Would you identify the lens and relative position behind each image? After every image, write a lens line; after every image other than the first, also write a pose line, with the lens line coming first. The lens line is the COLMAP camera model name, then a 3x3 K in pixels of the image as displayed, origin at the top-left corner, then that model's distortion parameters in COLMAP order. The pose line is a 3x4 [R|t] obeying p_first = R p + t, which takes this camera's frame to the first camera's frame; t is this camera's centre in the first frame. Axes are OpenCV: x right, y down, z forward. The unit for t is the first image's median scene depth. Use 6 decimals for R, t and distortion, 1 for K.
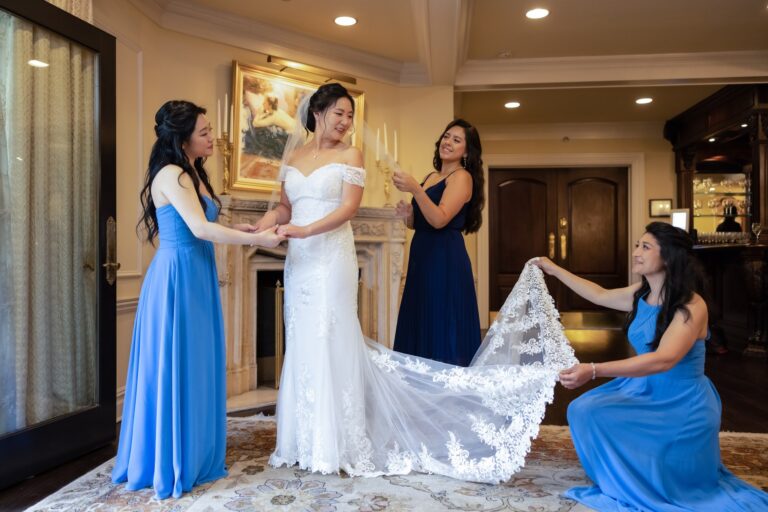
lens RADIAL K [[589.6, 0, 375.7], [0, 589.6, 257.7], [0, 0, 1]] dist [0.010490, -0.014236]
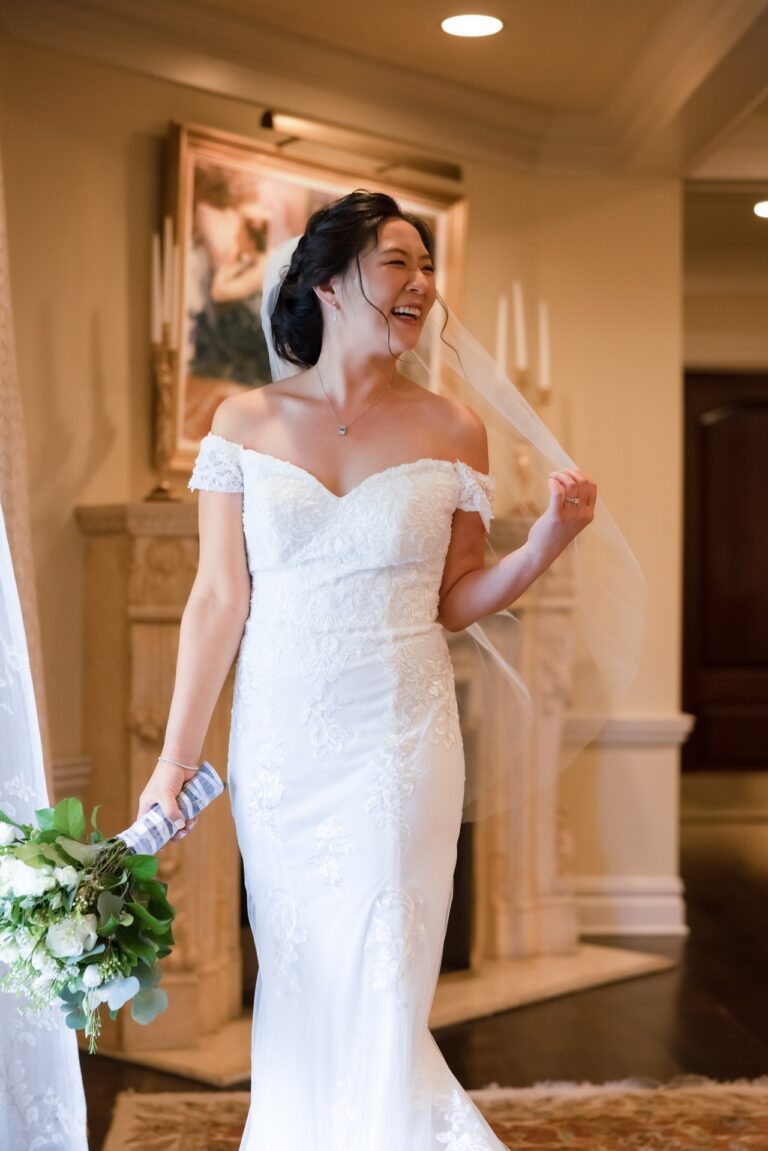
lens RADIAL K [[1869.8, 0, 399.3], [0, 1869.8, 602.3], [0, 0, 1]] dist [-0.031034, 0.000000]
pose [[0.989193, 0.006958, 0.146456, -0.264182], [-0.009300, 0.999840, 0.015312, -0.054392], [-0.146326, -0.016509, 0.989099, -0.164732]]
